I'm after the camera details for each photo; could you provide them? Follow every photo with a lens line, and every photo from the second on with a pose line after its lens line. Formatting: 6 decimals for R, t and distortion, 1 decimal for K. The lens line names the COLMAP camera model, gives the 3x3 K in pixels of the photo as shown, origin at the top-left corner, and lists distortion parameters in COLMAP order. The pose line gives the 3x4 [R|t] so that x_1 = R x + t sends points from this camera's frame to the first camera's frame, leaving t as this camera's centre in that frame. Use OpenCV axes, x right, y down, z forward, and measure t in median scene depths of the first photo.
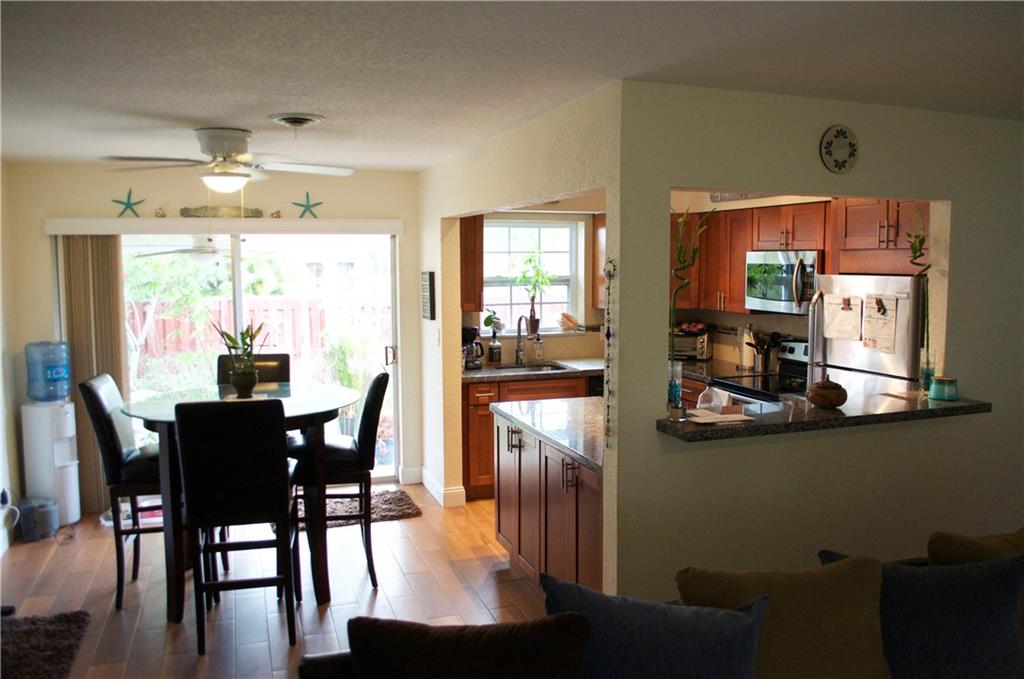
lens RADIAL K [[803.6, 0, 531.1], [0, 803.6, 336.0], [0, 0, 1]] dist [-0.085164, 0.006761]
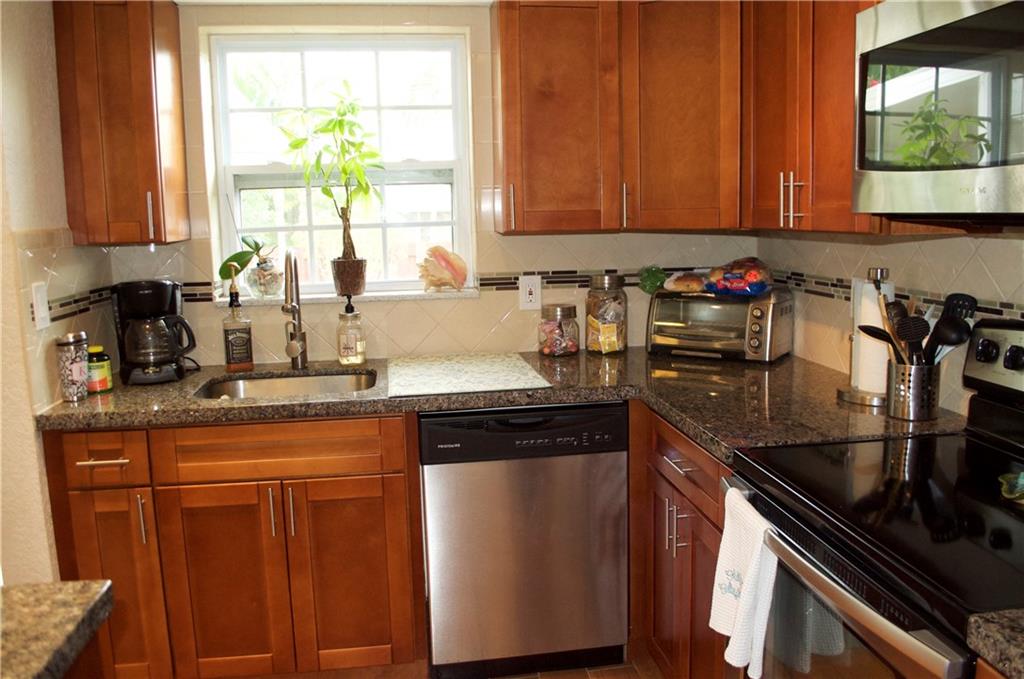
lens RADIAL K [[803.6, 0, 531.1], [0, 803.6, 336.0], [0, 0, 1]] dist [-0.085164, 0.006761]
pose [[0.980485, 0.011607, -0.196252, 0.203373], [-0.000650, 0.998441, 0.055806, -0.005649], [0.196594, -0.054589, 0.978964, 0.670522]]
